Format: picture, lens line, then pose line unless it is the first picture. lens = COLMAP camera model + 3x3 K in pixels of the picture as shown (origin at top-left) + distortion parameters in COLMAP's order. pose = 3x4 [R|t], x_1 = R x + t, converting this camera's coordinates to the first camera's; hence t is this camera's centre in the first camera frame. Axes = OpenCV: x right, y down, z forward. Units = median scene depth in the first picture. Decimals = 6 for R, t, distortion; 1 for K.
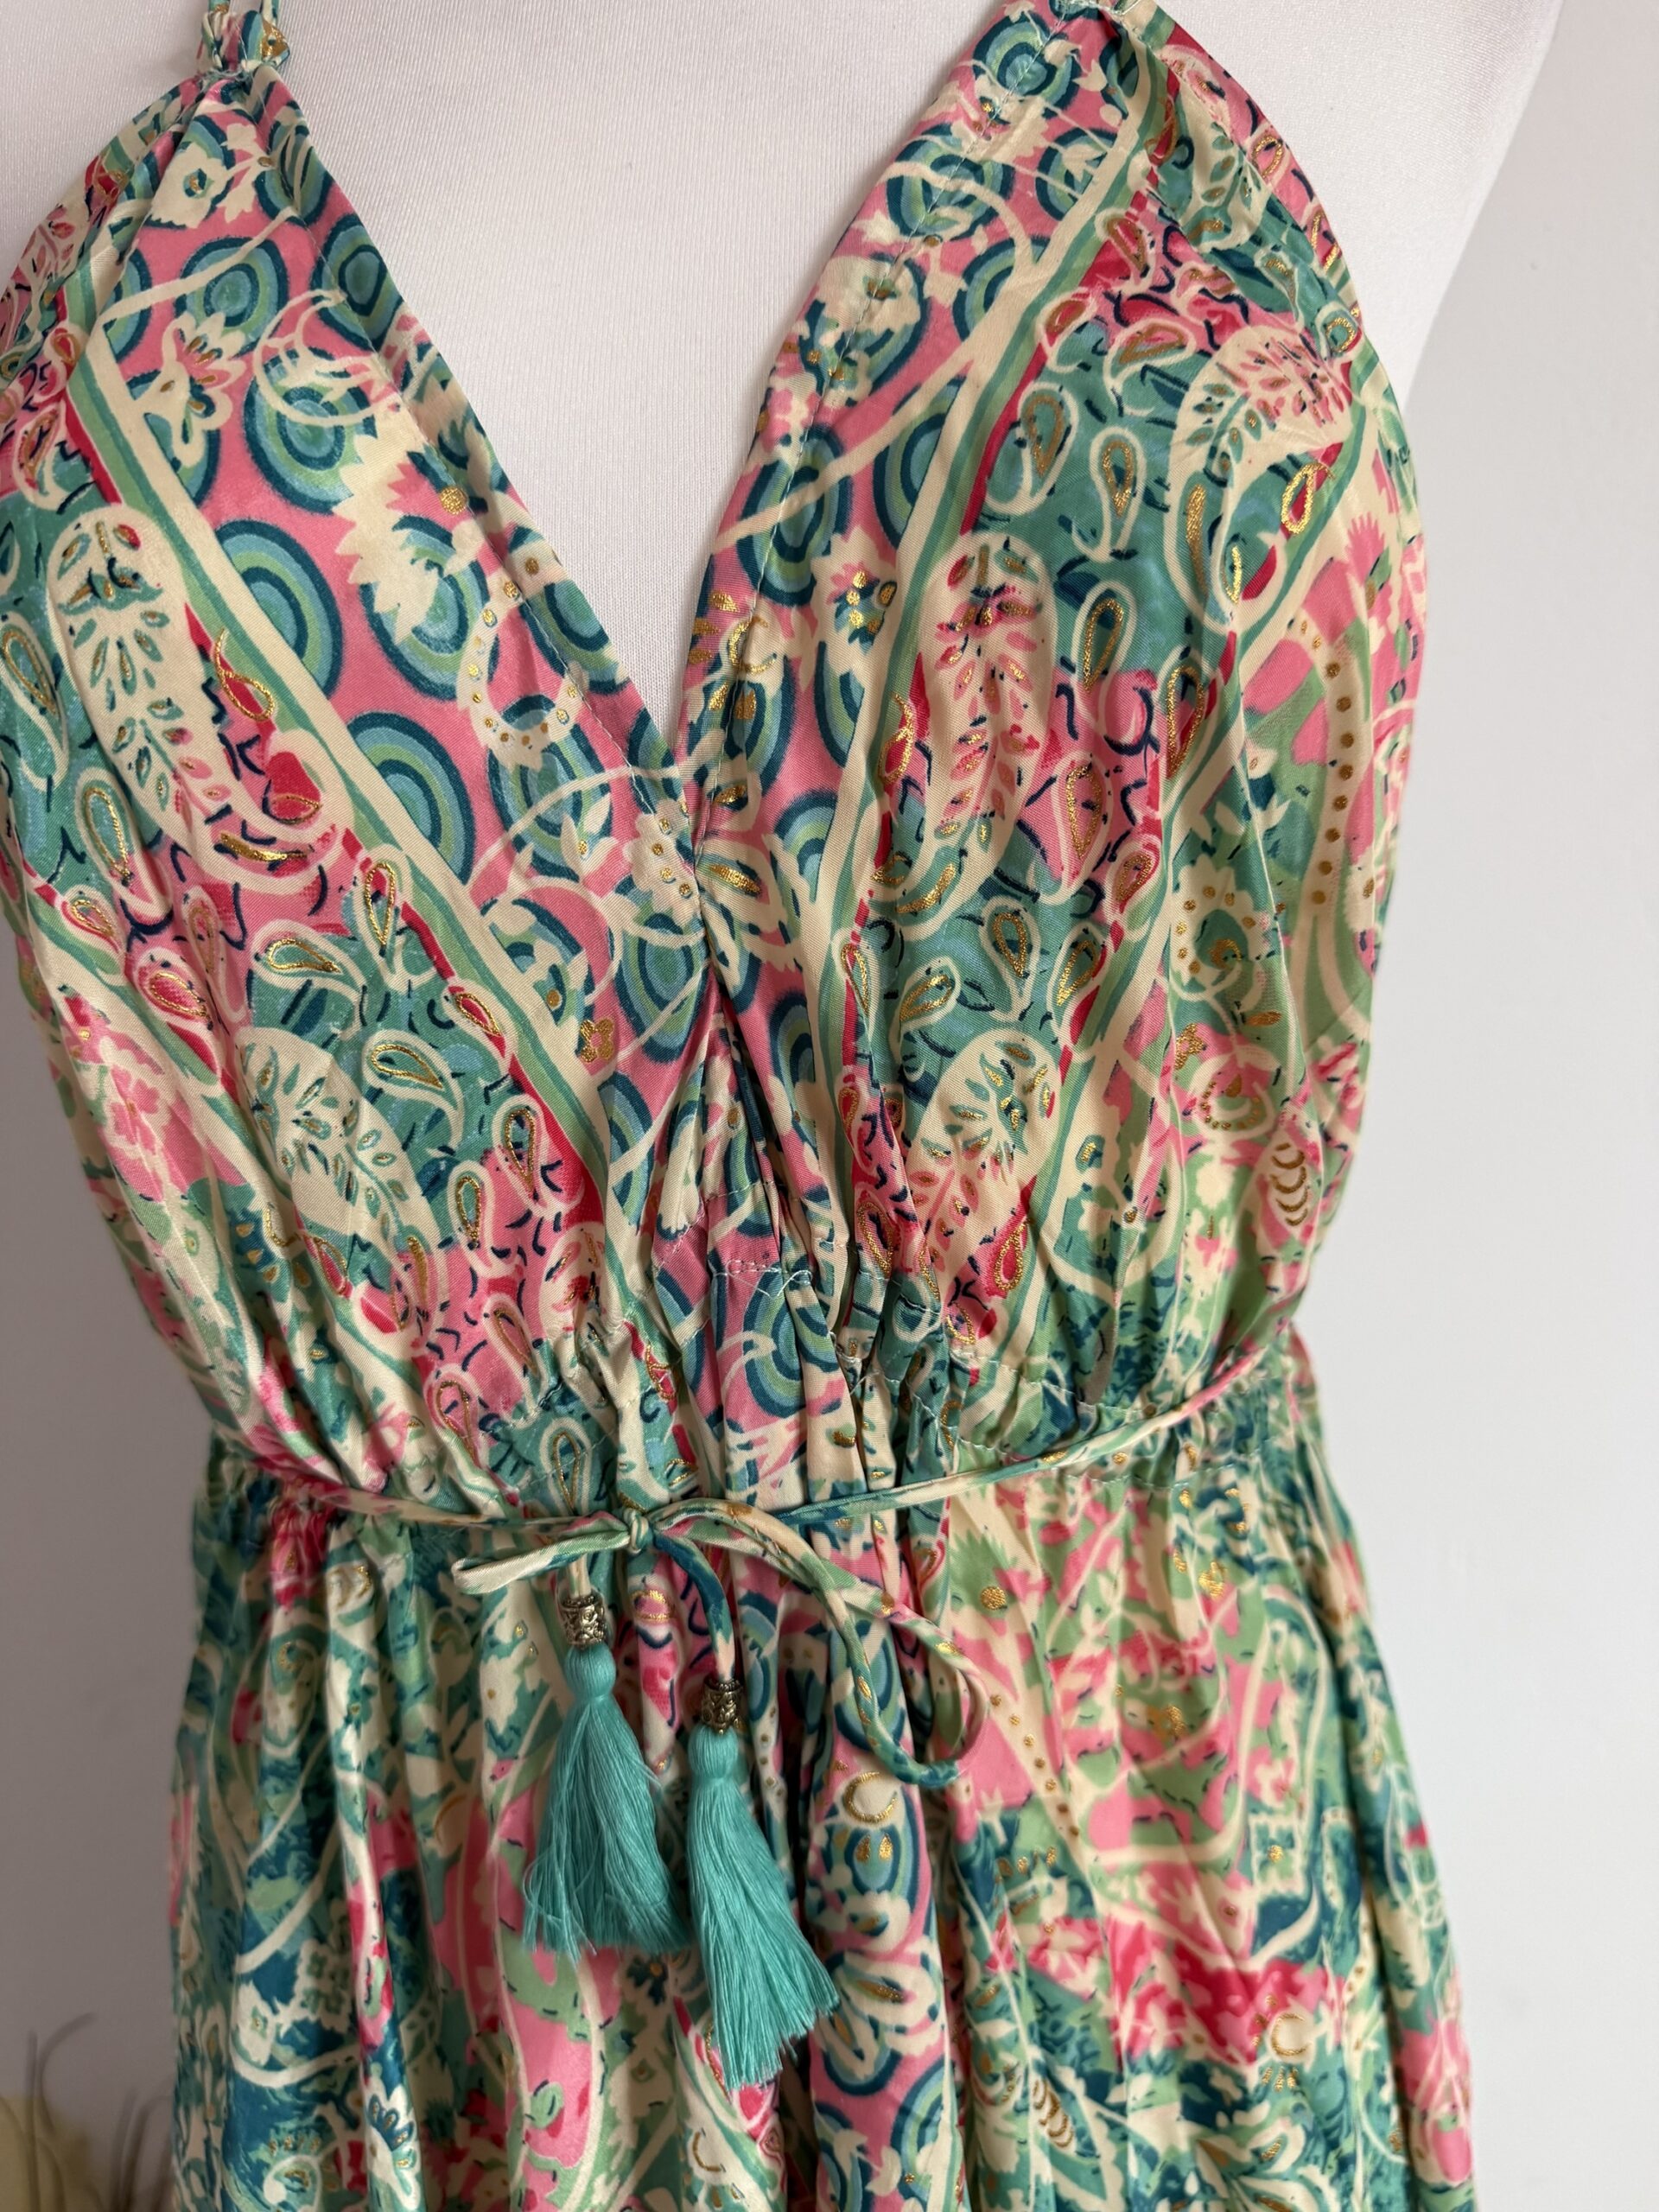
lens RADIAL K [[1609.7, 0, 832.2], [0, 1609.7, 1059.7], [0, 0, 1]] dist [0.026616, -0.056177]
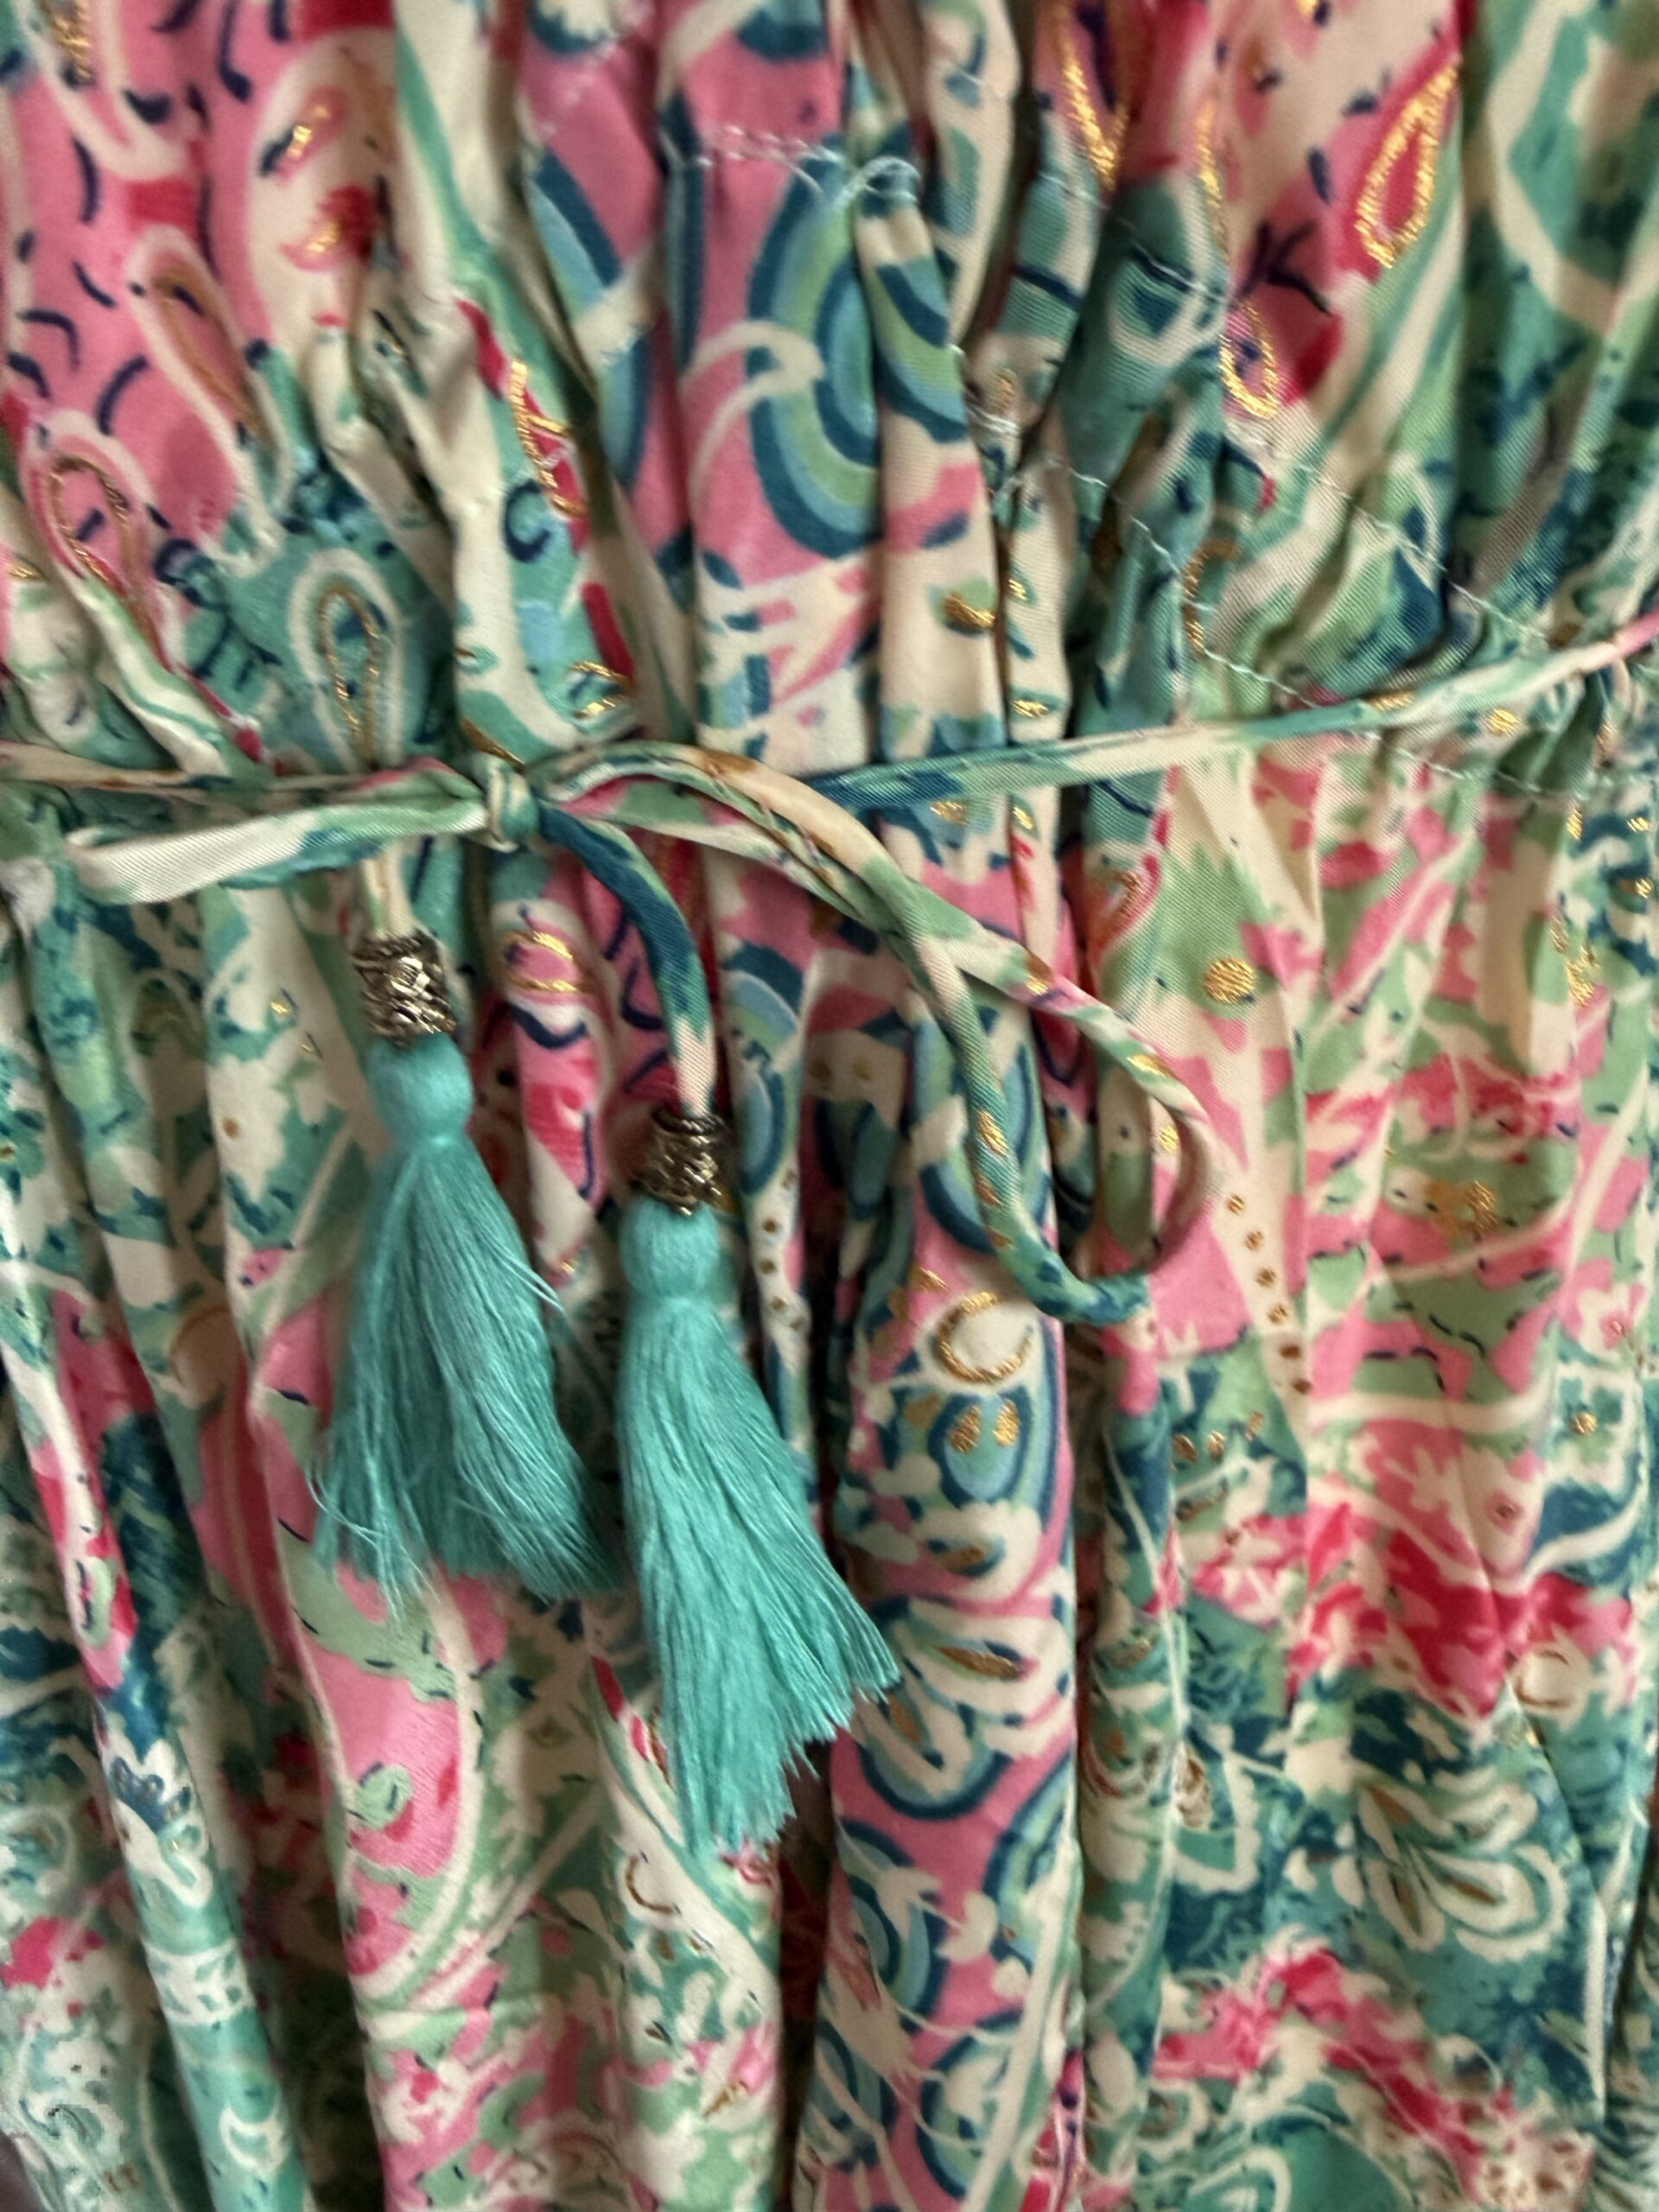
lens RADIAL K [[1648.1, 0, 829.5], [0, 1648.1, 1106.0], [0, 0, 1]] dist [-0.059295, 0.001281]
pose [[0.999355, 0.031973, 0.016335, -0.033795], [-0.035642, 0.938365, 0.343802, 0.210155], [-0.004336, -0.344163, 0.938900, 0.535193]]
